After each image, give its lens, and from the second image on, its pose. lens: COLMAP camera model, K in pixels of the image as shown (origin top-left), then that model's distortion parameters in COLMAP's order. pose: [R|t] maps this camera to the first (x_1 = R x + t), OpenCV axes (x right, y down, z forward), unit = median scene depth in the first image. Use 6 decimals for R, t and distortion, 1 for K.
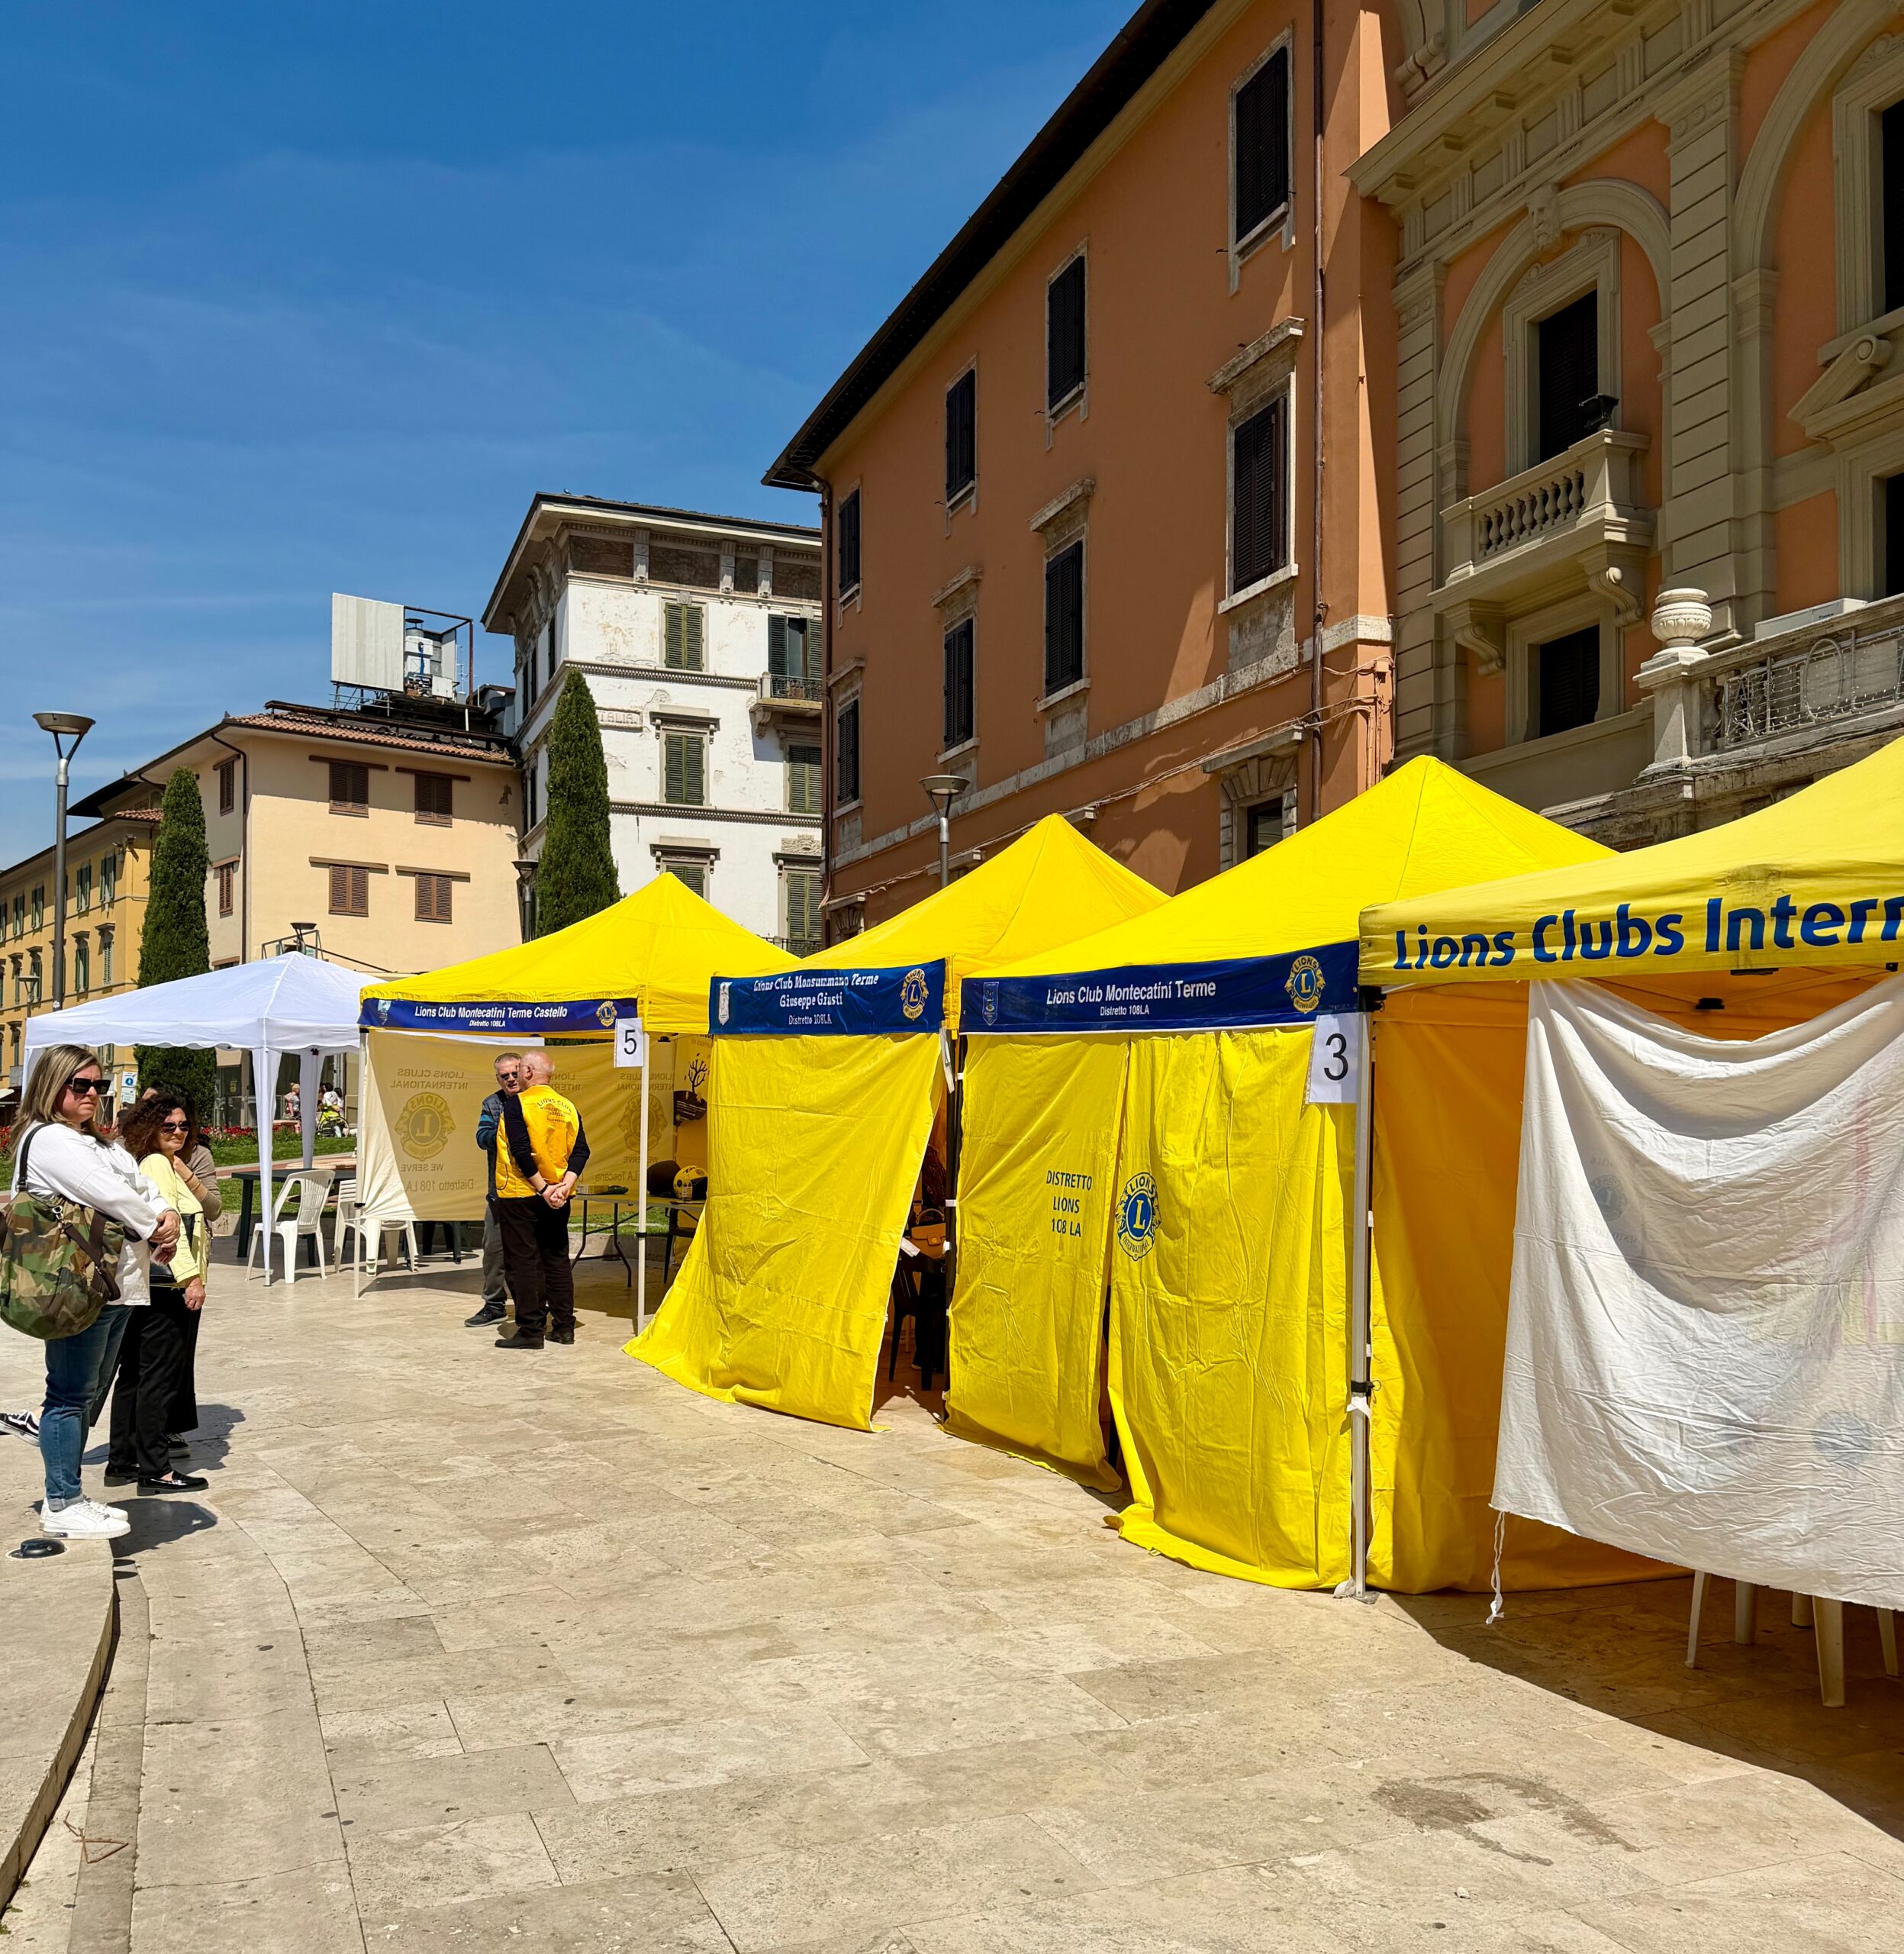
lens RADIAL K [[1754.9, 0, 949.3], [0, 1754.9, 1085.6], [0, 0, 1]] dist [0.097112, -0.129732]
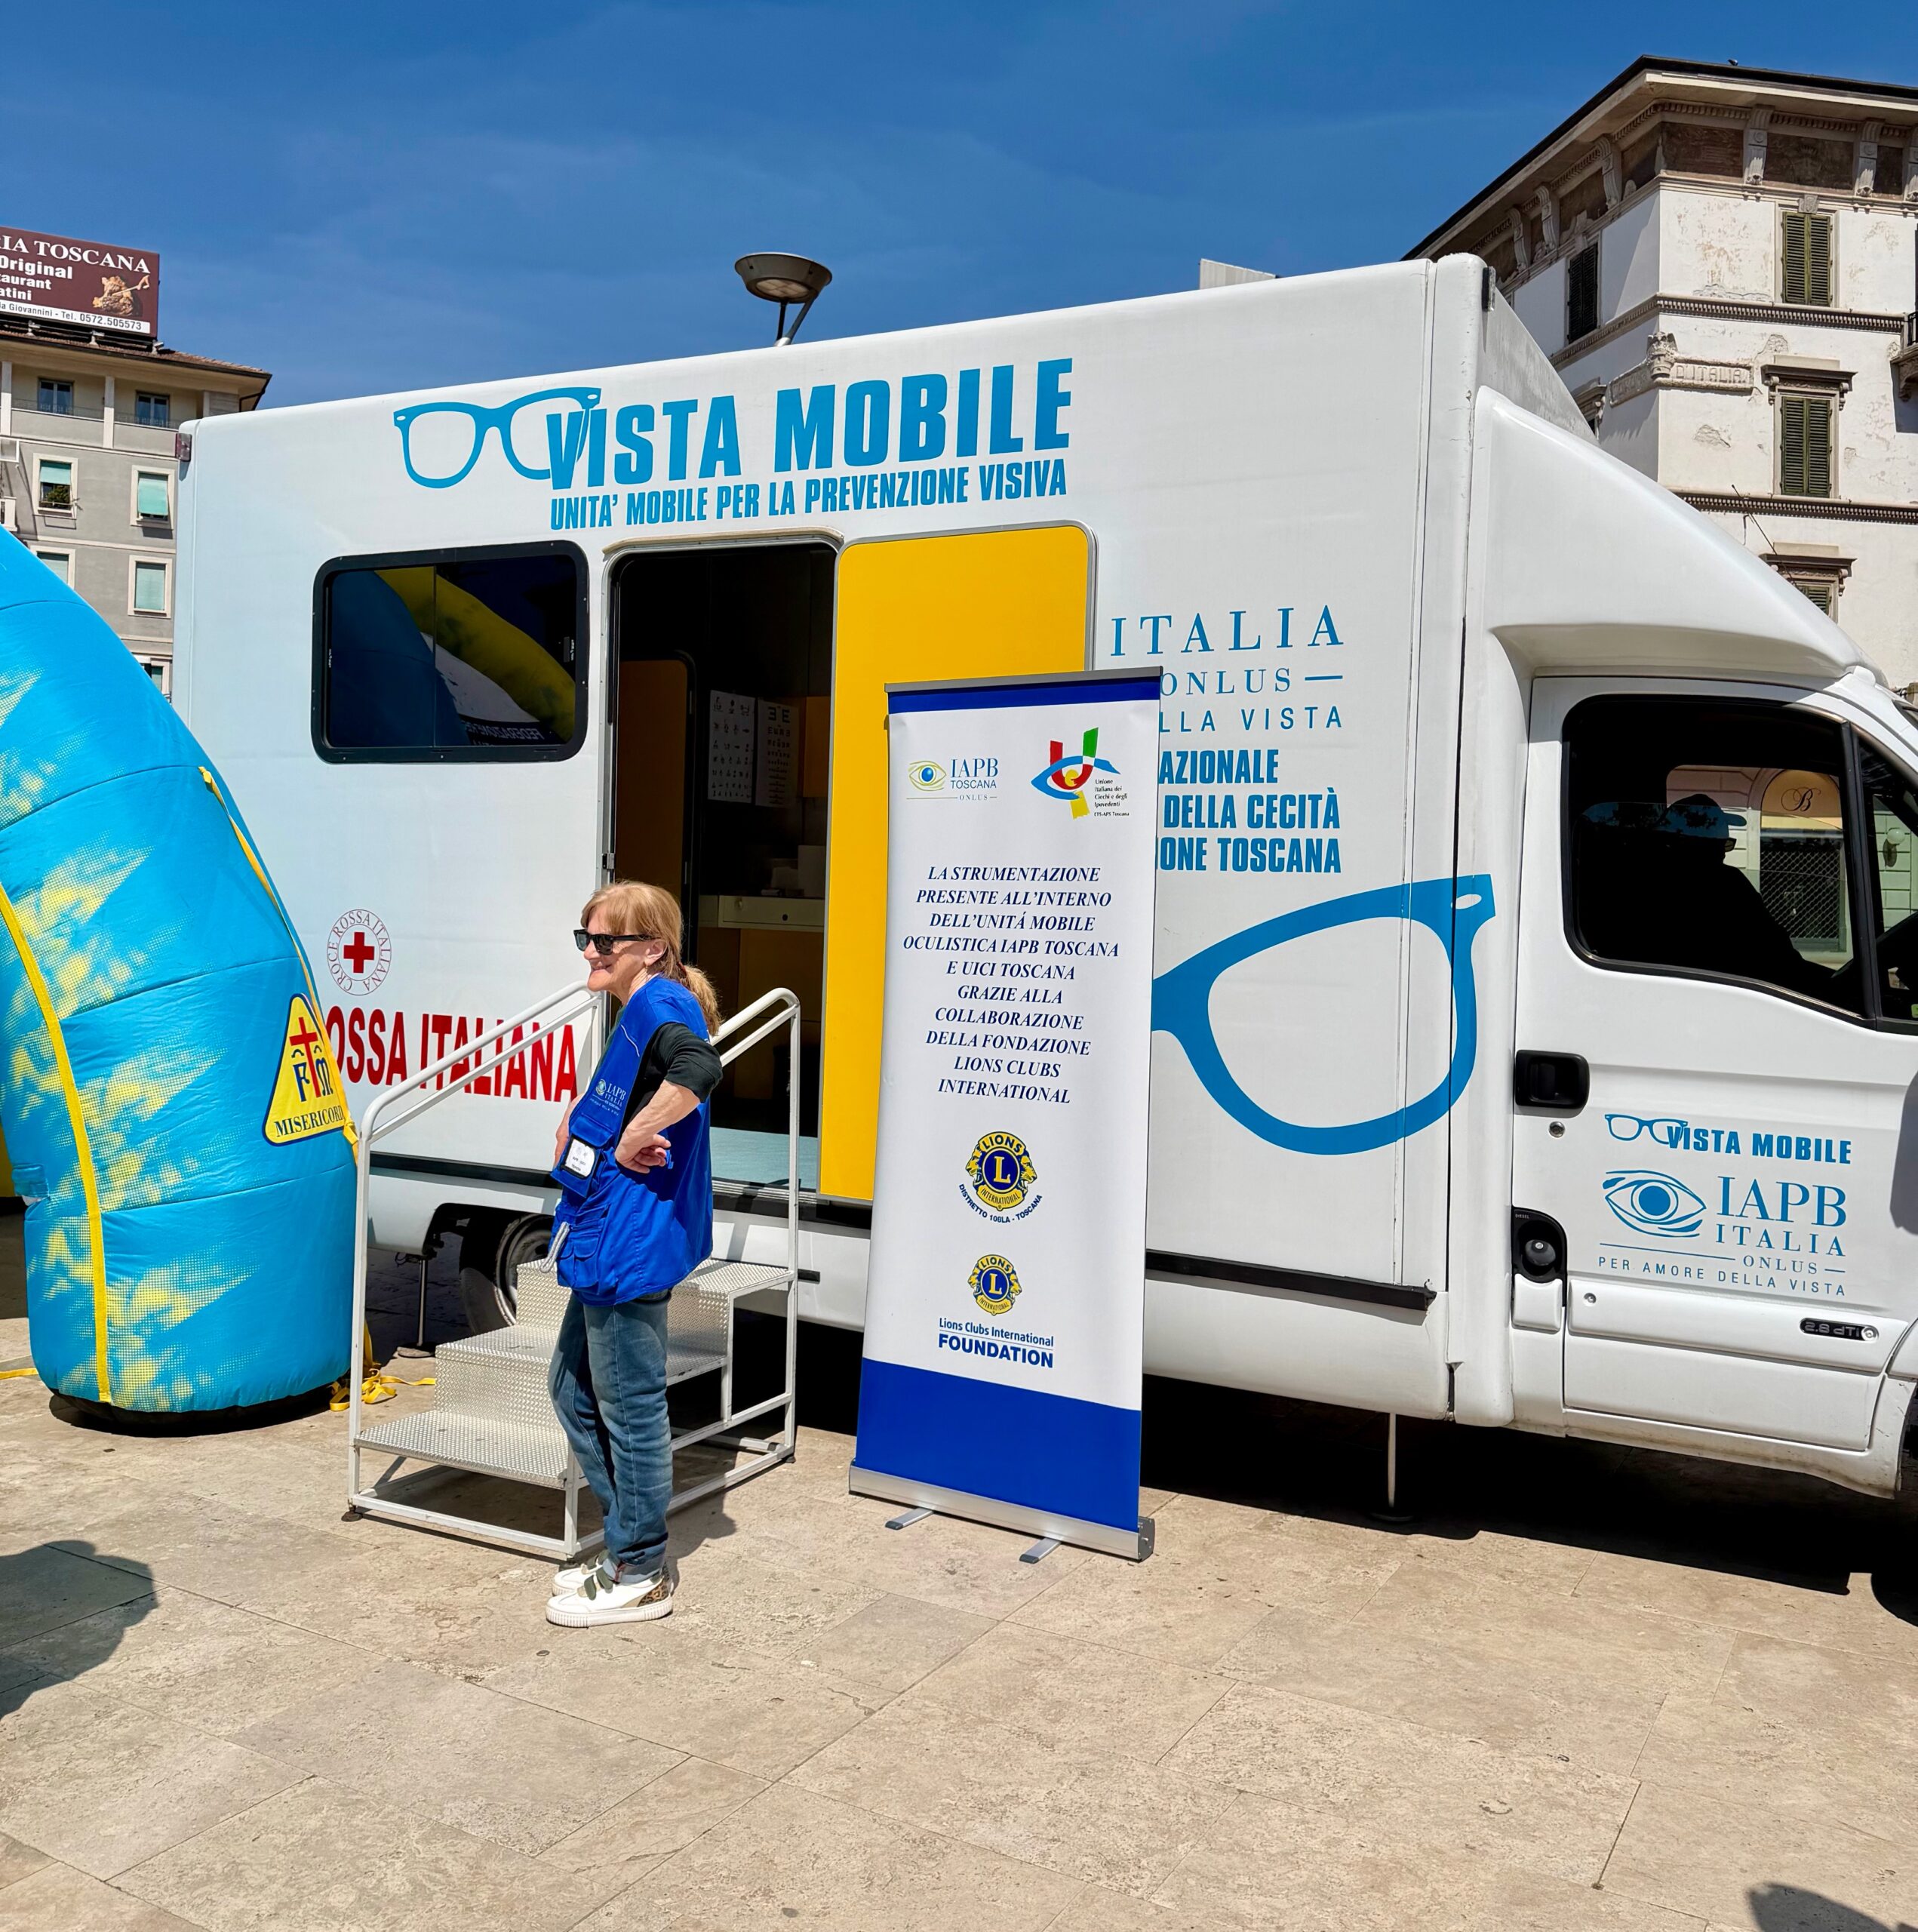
lens RADIAL K [[1830.3, 0, 1020.6], [0, 1830.3, 890.7], [0, 0, 1]] dist [0.005053, 0.000000]
pose [[0.985087, 0.011326, -0.171682, -0.327265], [-0.010757, 0.999933, 0.004247, -0.003019], [0.171719, -0.002337, 0.985143, 0.227301]]
